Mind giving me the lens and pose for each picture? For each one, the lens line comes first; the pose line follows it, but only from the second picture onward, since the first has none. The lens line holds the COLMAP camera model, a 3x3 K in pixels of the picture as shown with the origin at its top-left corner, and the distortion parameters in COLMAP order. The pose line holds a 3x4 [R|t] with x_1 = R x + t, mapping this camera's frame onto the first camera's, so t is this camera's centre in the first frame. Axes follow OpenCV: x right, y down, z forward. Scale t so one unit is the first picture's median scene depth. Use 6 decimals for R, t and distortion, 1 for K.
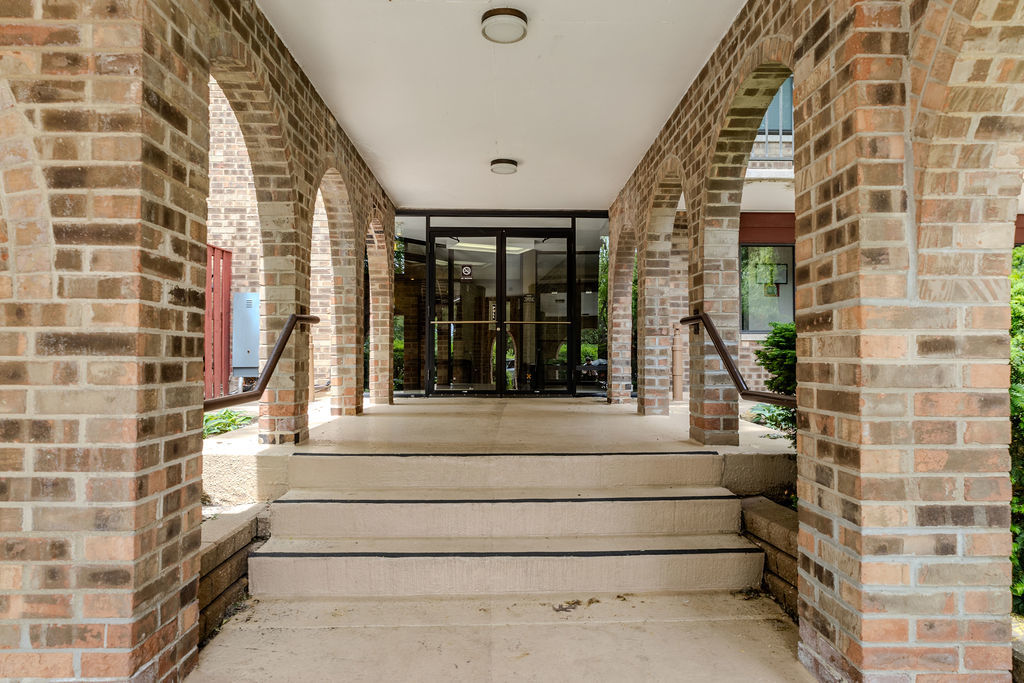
lens RADIAL K [[697.6, 0, 512.7], [0, 697.6, 345.2], [0, 0, 1]] dist [-0.001752, -0.000419]
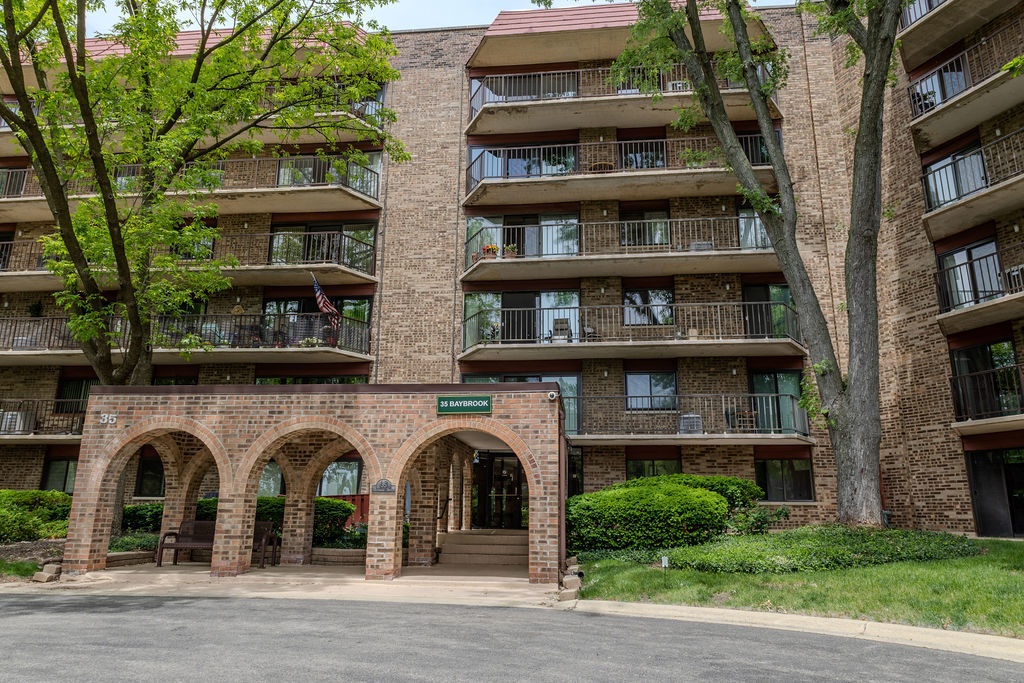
lens RADIAL K [[697.6, 0, 511.8], [0, 697.6, 340.7], [0, 0, 1]] dist [-0.001752, -0.000419]
pose [[0.992819, -0.023189, -0.117354, 1.069995], [-0.003824, 0.974377, -0.224889, -0.052812], [0.119562, 0.223723, 0.967292, -5.900851]]
